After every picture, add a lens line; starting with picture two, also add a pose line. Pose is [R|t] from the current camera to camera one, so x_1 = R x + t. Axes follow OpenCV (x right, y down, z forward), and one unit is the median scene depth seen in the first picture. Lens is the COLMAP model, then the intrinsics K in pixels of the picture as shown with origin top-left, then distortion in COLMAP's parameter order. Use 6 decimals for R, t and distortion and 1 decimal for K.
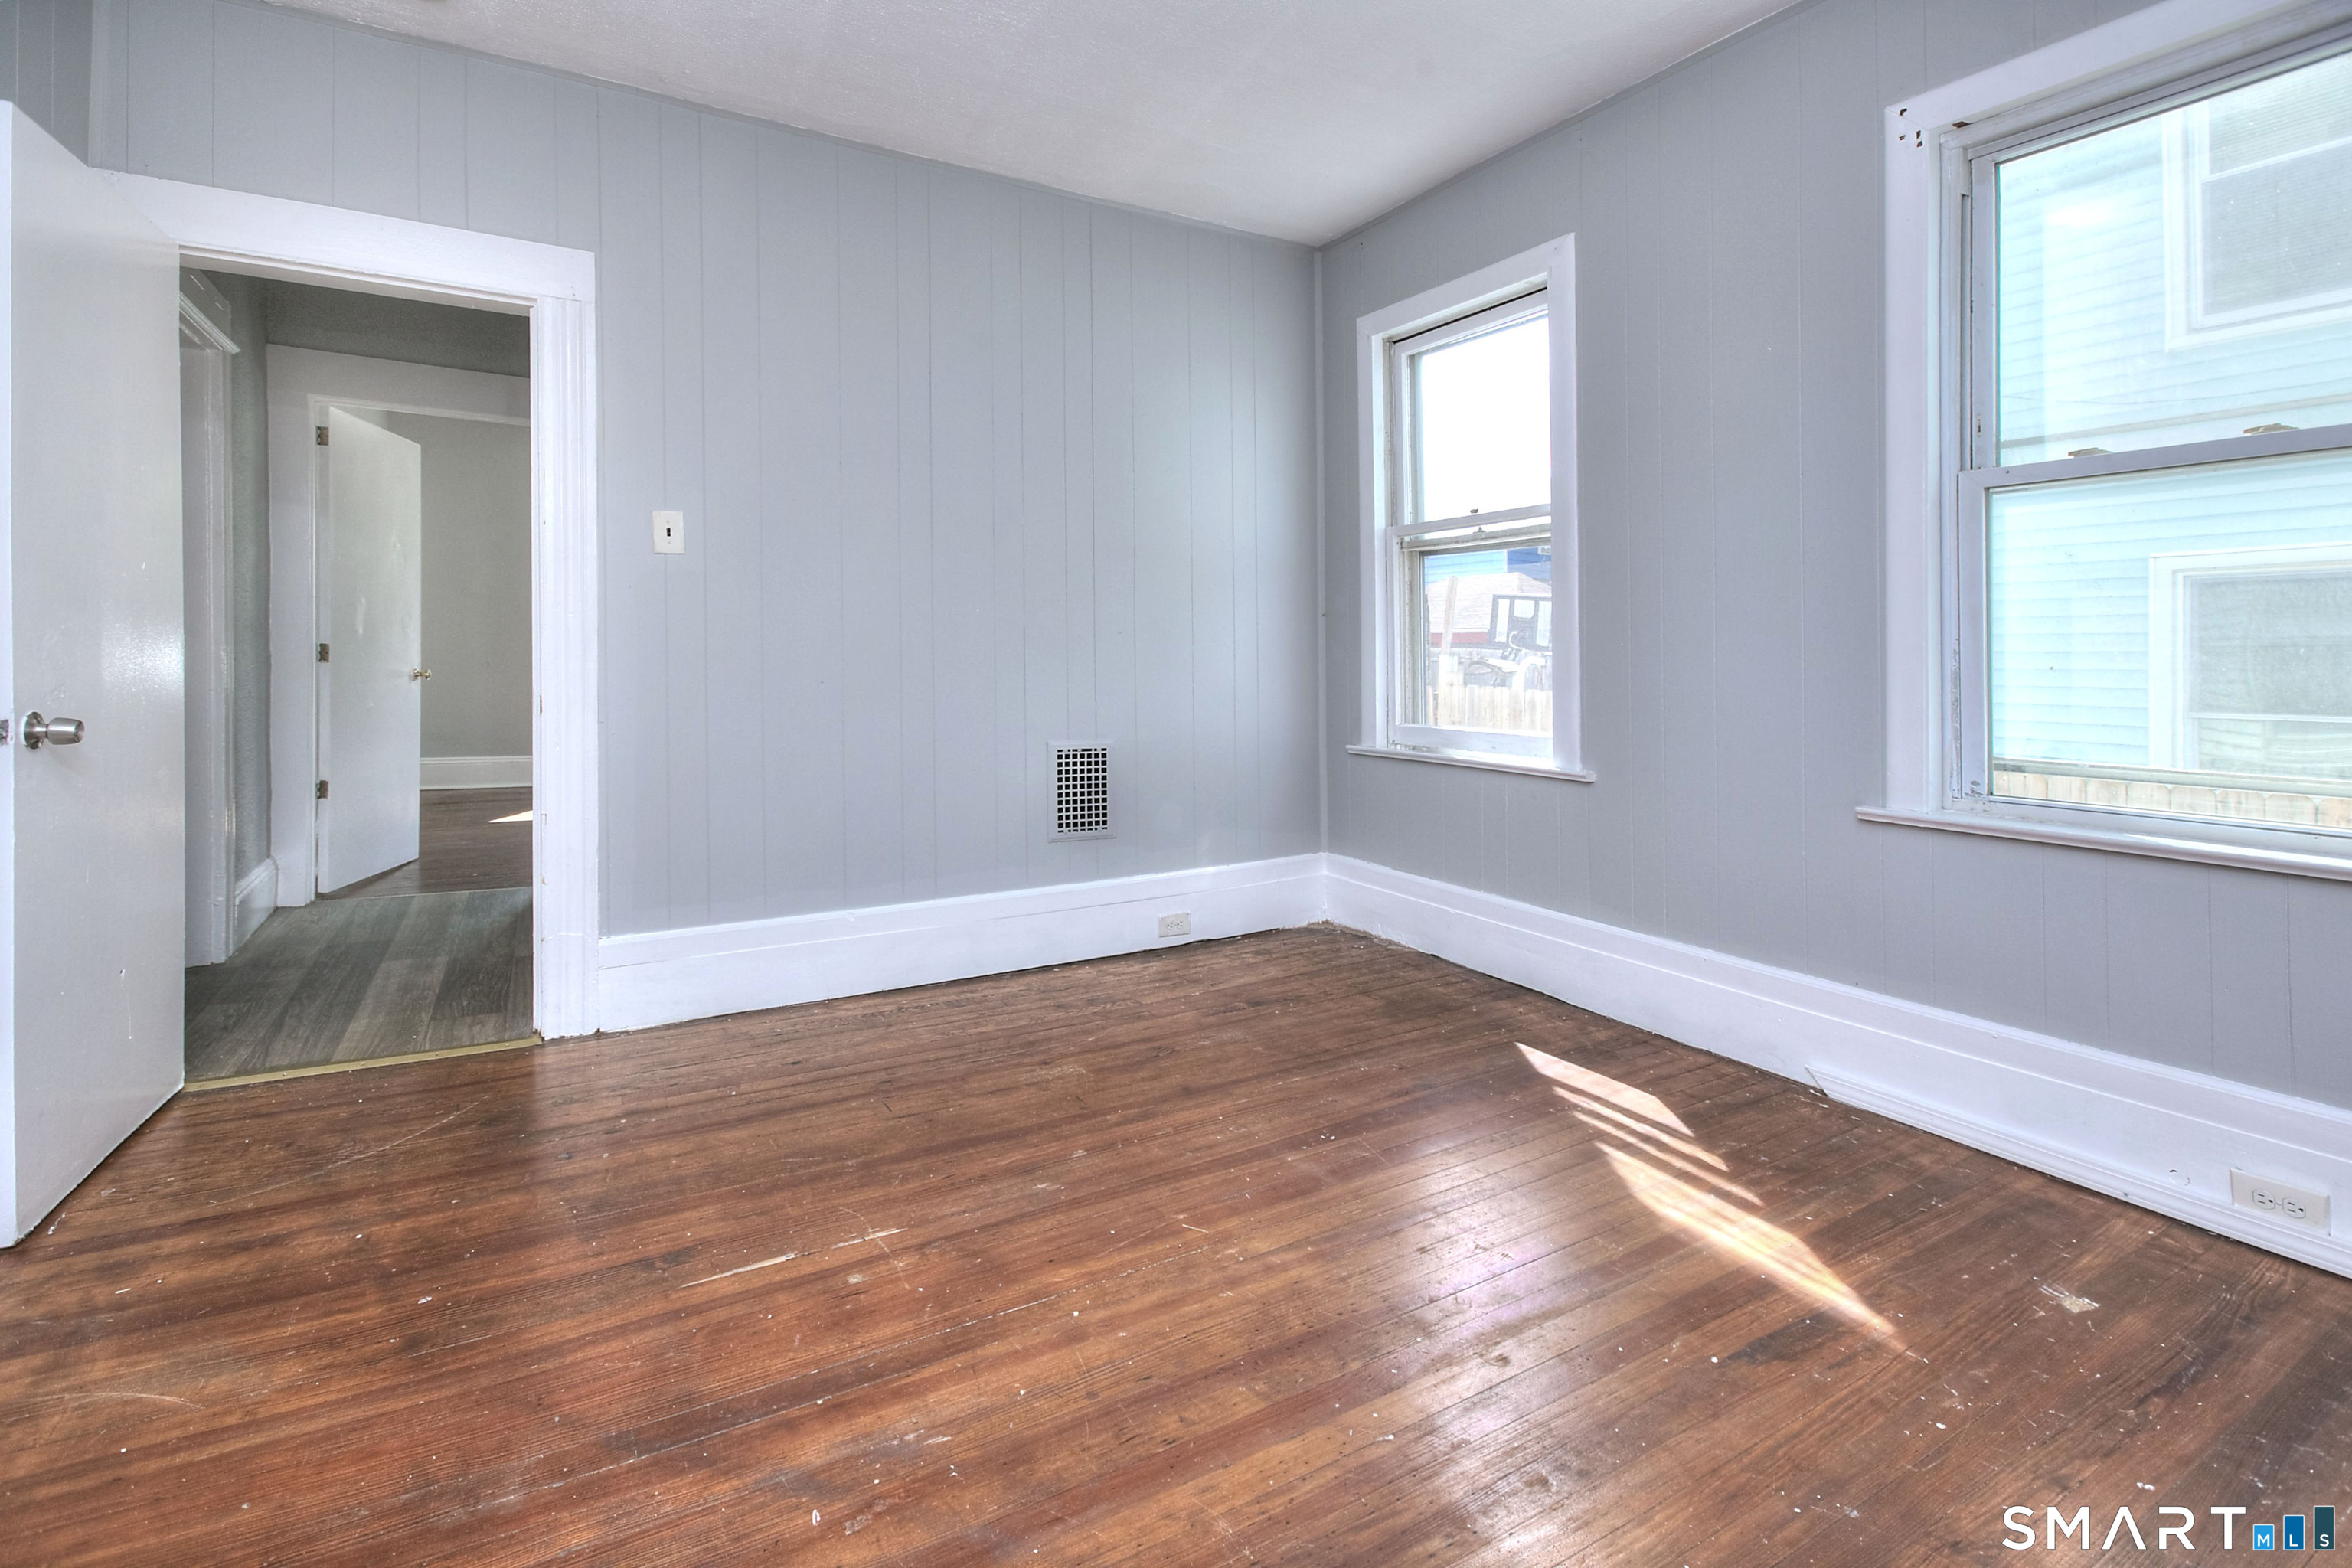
lens RADIAL K [[1087.2, 0, 1210.3], [0, 1087.2, 742.1], [0, 0, 1]] dist [-0.015829, -0.000159]
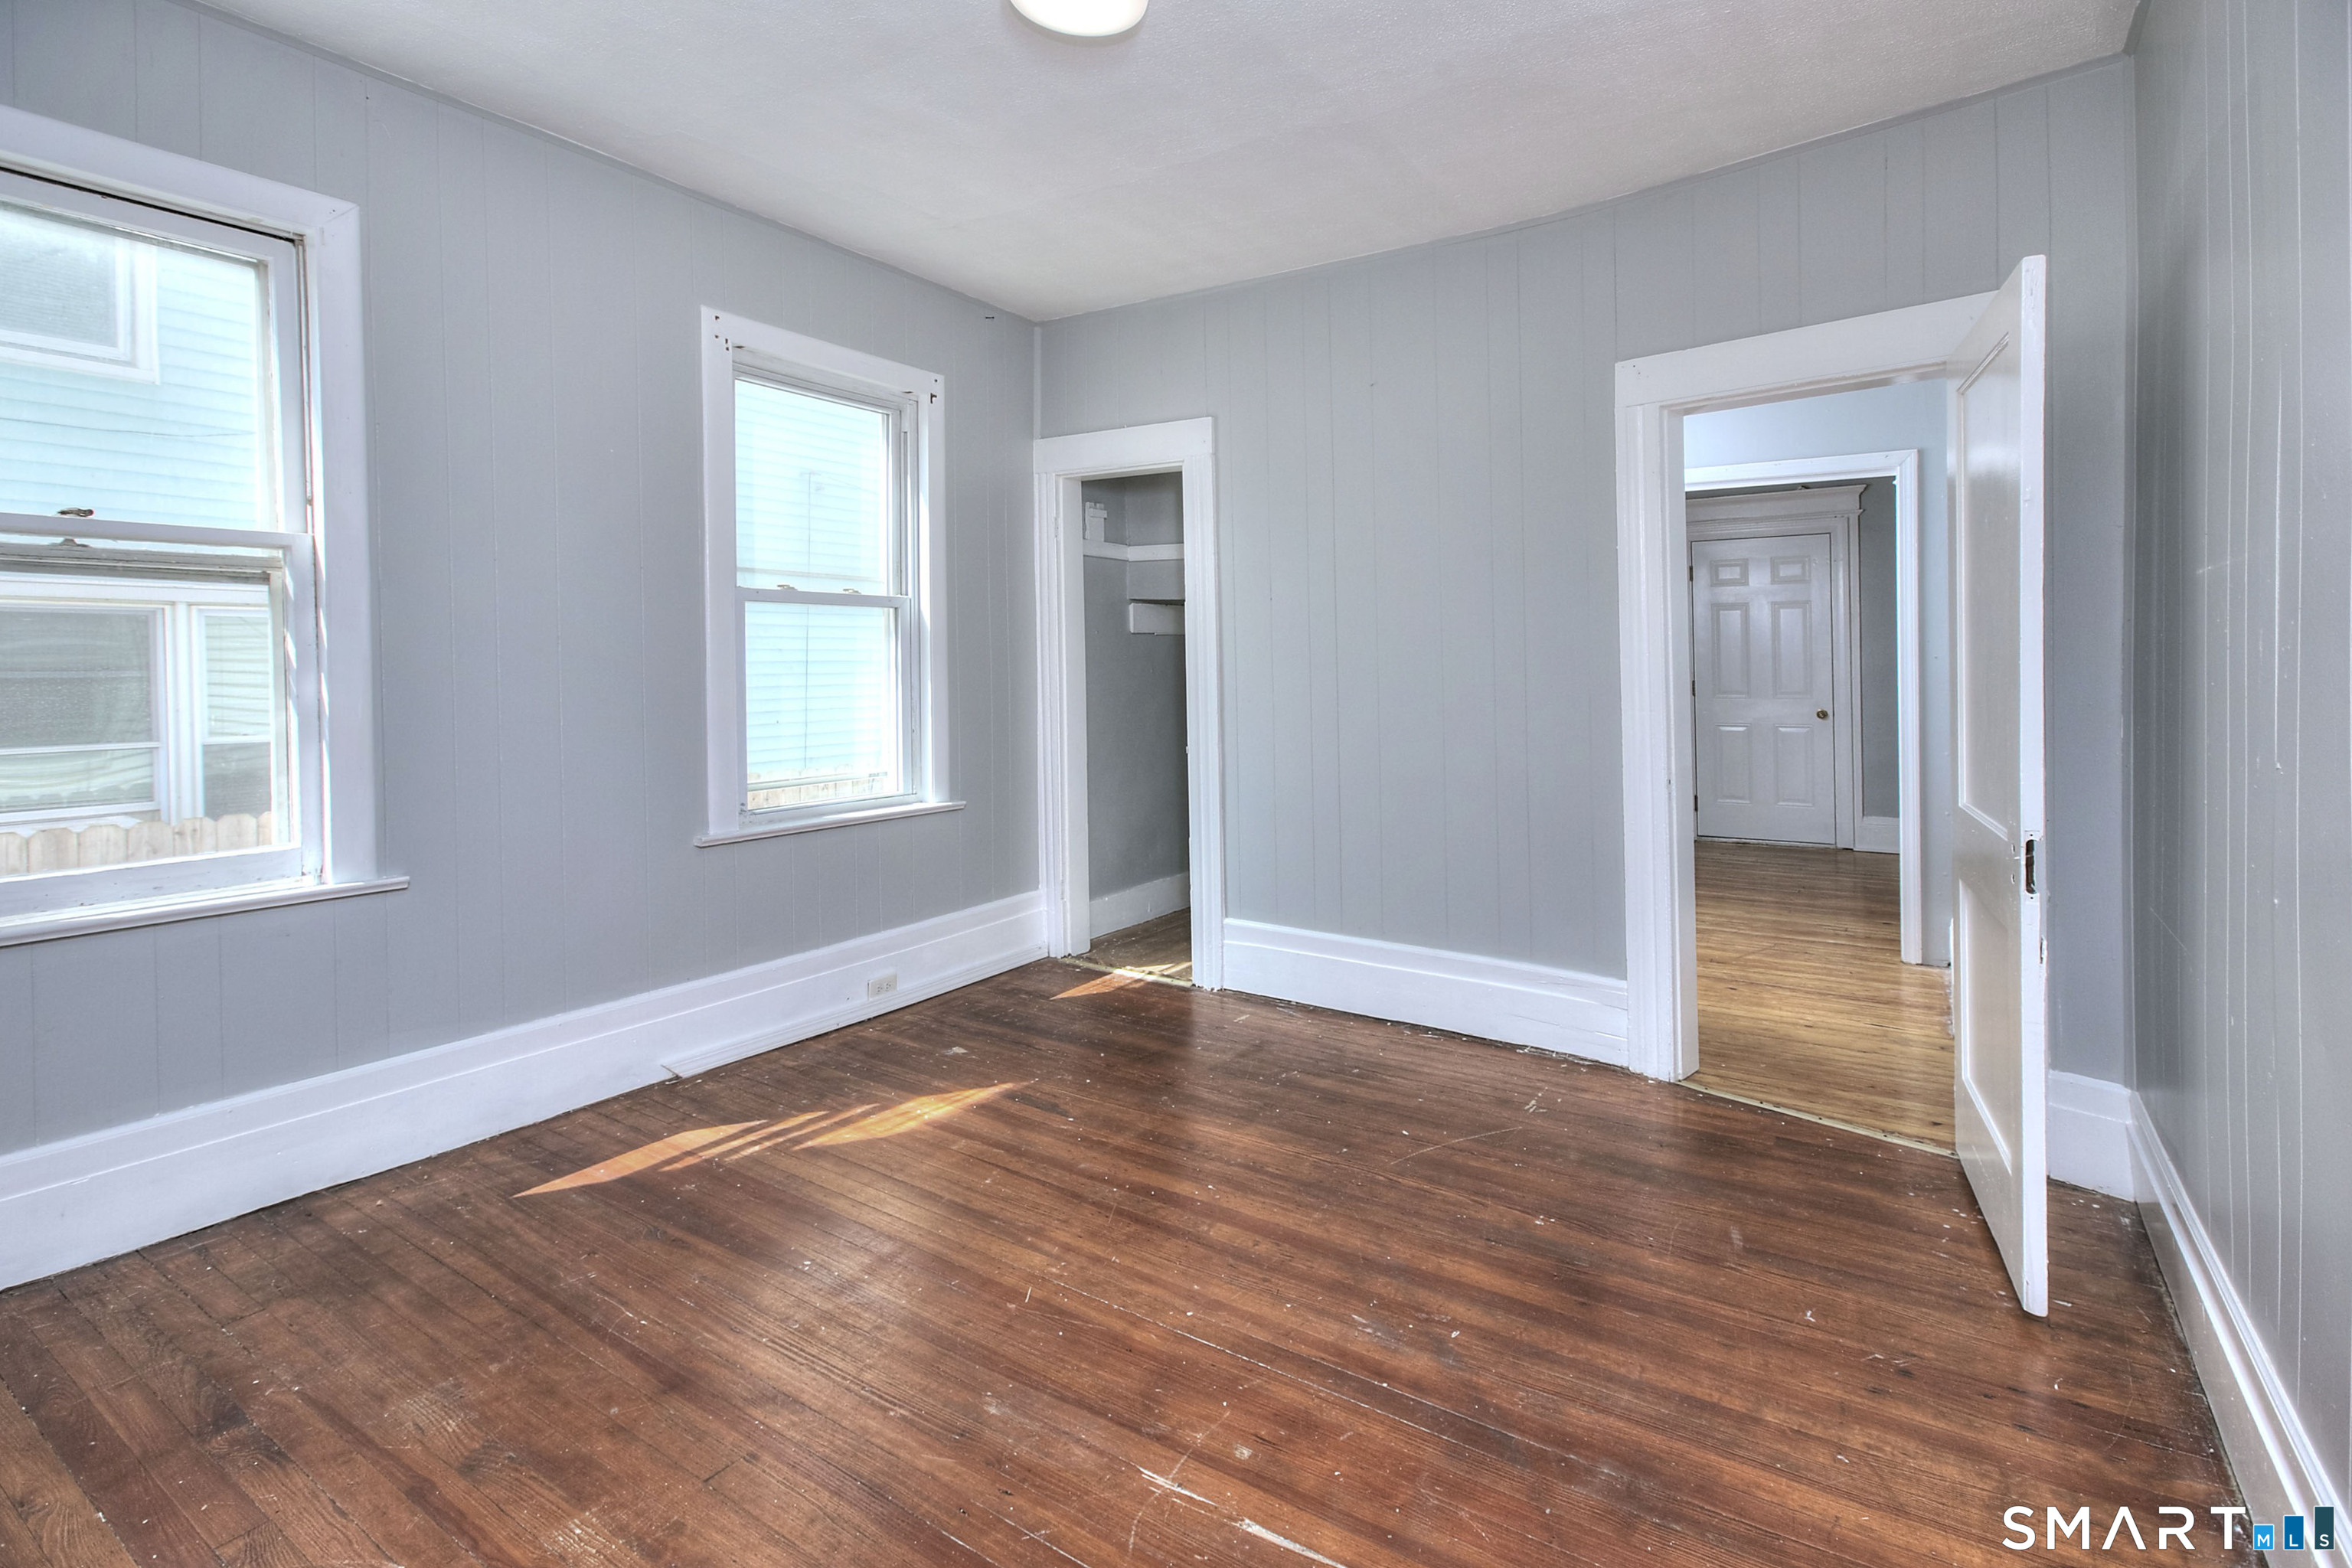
lens RADIAL K [[1087.2, 0, 1210.3], [0, 1087.2, 742.1], [0, 0, 1]] dist [-0.015829, -0.000159]
pose [[-0.424776, -0.075955, 0.902106, -1.081453], [0.065483, 0.991286, 0.114298, -0.213968], [-0.902927, 0.107624, -0.416101, 1.311975]]
